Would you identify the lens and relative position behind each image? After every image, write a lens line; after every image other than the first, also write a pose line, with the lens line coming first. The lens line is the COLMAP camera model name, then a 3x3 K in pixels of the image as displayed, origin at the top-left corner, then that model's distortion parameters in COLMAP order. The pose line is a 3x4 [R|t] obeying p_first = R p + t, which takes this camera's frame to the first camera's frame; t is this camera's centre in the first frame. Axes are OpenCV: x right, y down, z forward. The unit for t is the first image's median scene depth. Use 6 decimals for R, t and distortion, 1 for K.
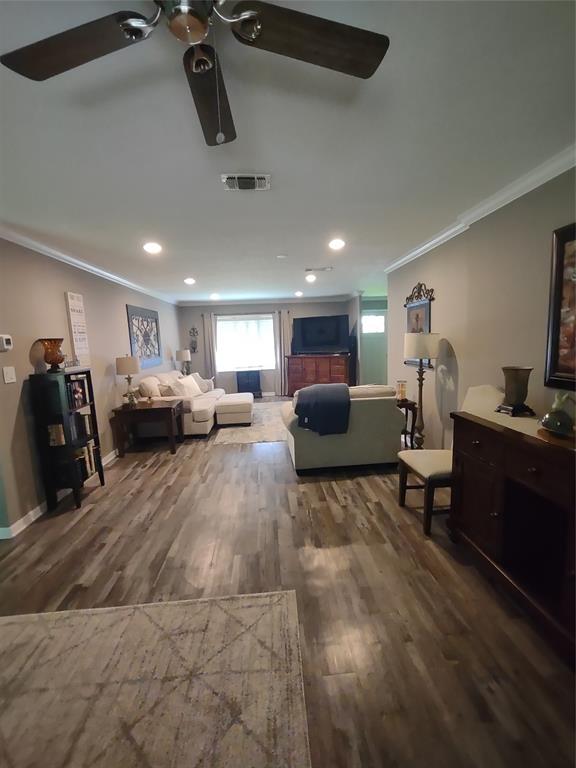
lens RADIAL K [[344.6, 0, 291.4], [0, 344.6, 381.6], [0, 0, 1]] dist [-0.002561, -0.000508]
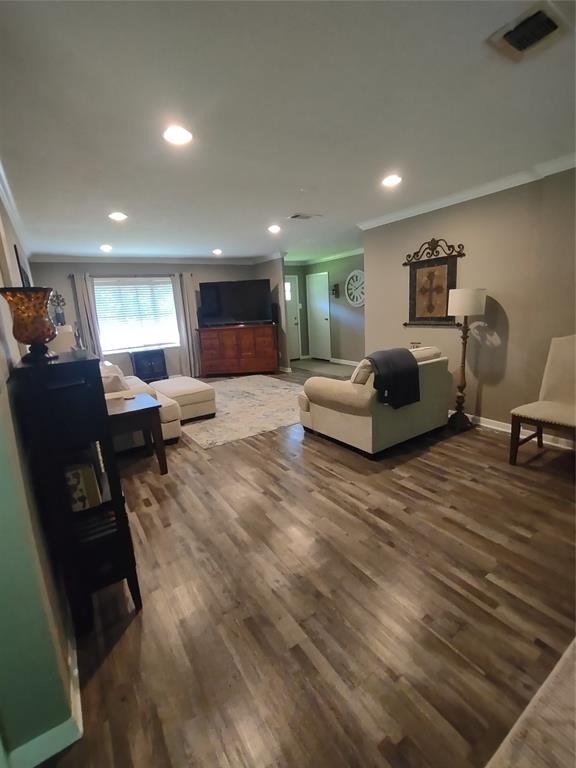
lens RADIAL K [[348.9, 0, 290.2], [0, 348.9, 380.9], [0, 0, 1]] dist [-0.001201, 0.000362]
pose [[0.870488, -0.115402, 0.478470, -0.495778], [0.084429, 0.992726, 0.085833, -0.009082], [-0.484895, -0.034320, 0.873899, 0.331073]]
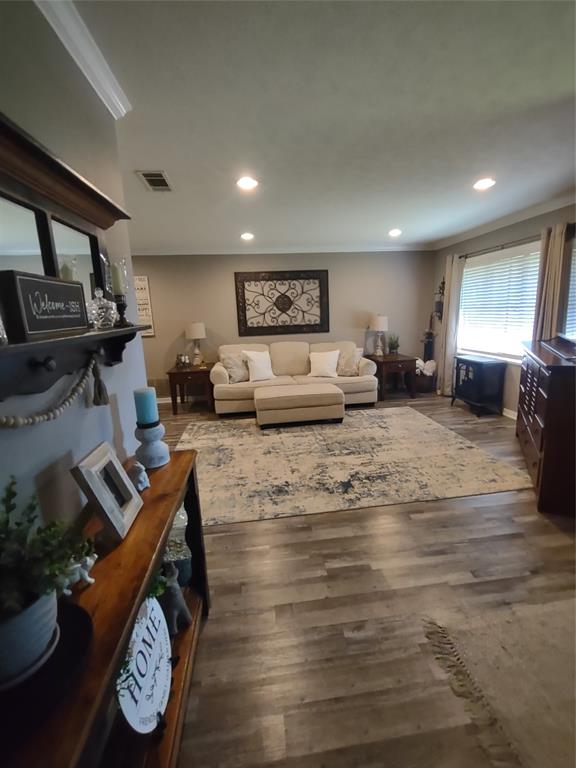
lens RADIAL K [[344.6, 0, 291.4], [0, 344.6, 381.6], [0, 0, 1]] dist [-0.002561, -0.000508]
pose [[0.055561, 0.233828, -0.970689, 0.828536], [-0.091134, 0.969320, 0.228282, -0.204677], [0.994287, 0.075779, 0.075166, 1.465518]]
